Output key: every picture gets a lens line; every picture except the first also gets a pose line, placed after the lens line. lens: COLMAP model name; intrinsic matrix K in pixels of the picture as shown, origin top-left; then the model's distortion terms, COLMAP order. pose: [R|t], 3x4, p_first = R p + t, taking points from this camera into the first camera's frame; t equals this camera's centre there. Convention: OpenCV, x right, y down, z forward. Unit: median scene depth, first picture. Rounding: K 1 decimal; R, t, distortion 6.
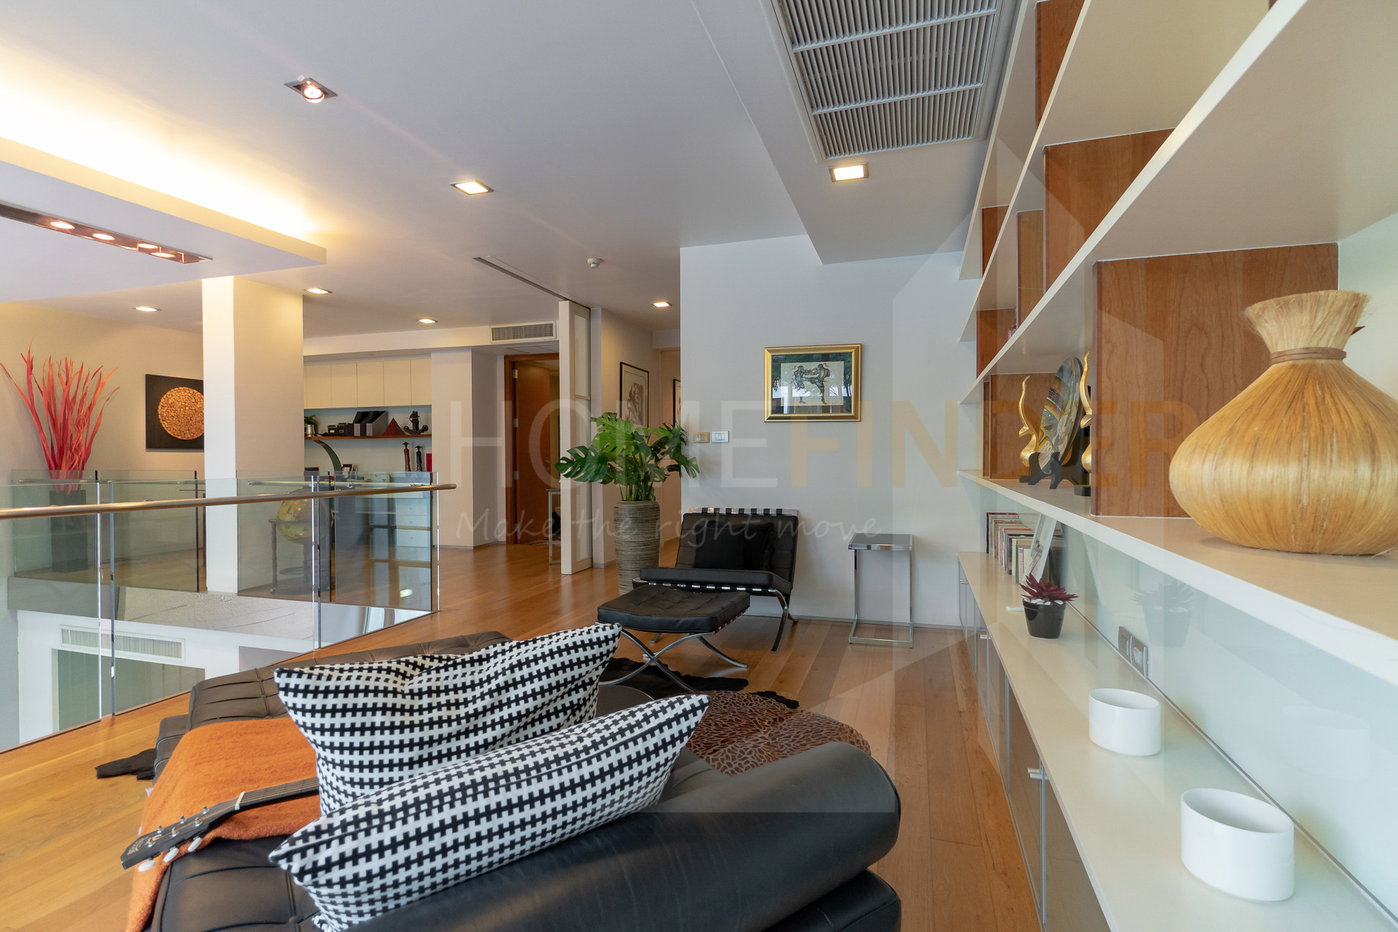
lens RADIAL K [[677.5, 0, 699.0], [0, 677.5, 466.0], [0, 0, 1]] dist [-0.000961, -0.000775]
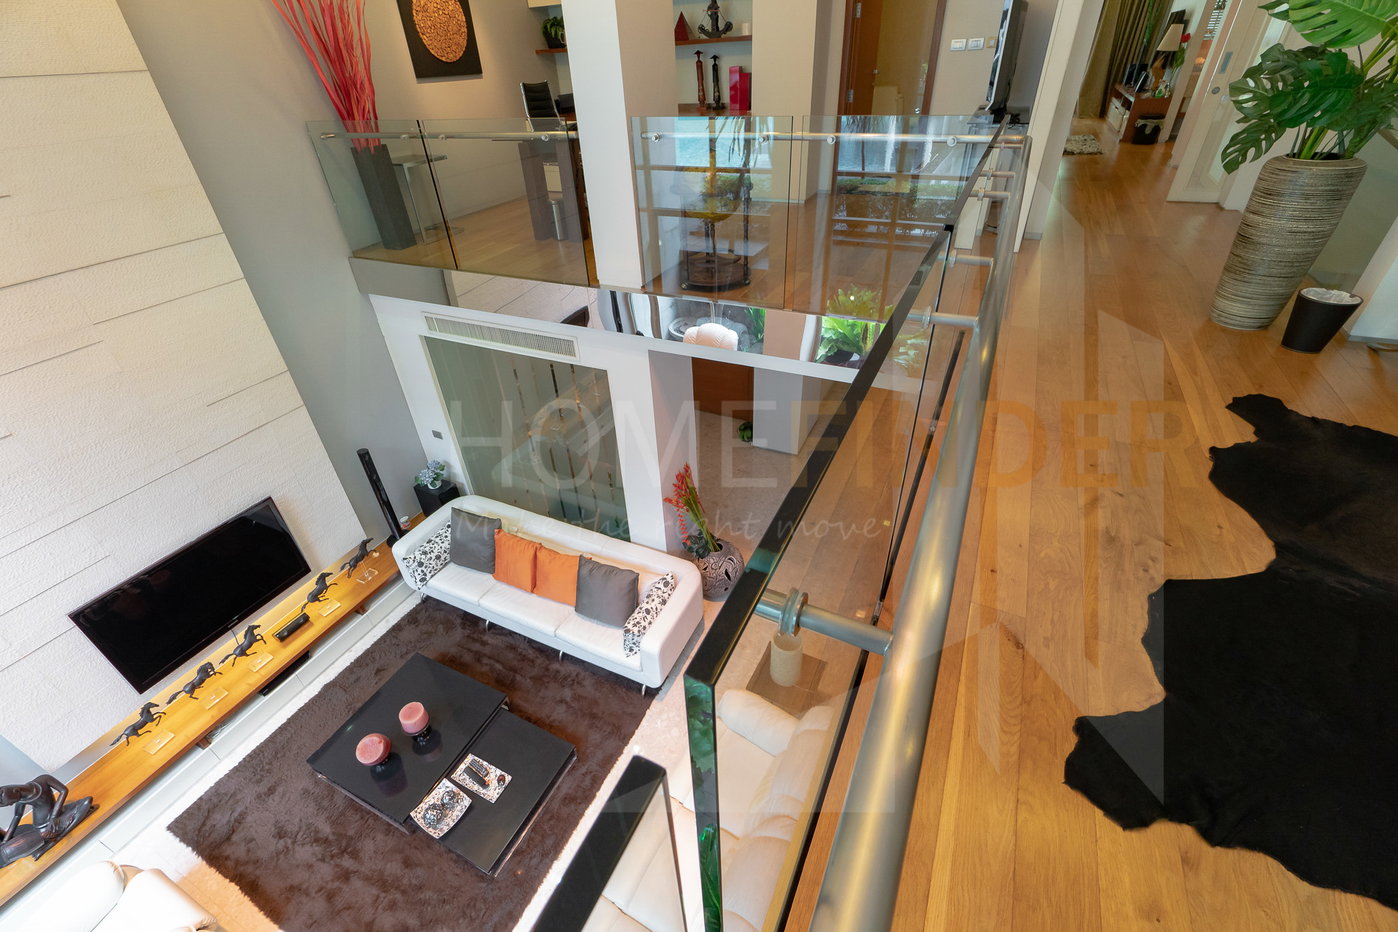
lens RADIAL K [[600.5, 0, 699.0], [0, 600.5, 466.0], [0, 0, 1]] dist [-0.000933, 0.000618]
pose [[0.988727, 0.047067, -0.142141, -0.494285], [0.040246, 0.830834, 0.555063, -0.034332], [0.144220, -0.554526, 0.819574, 0.294402]]
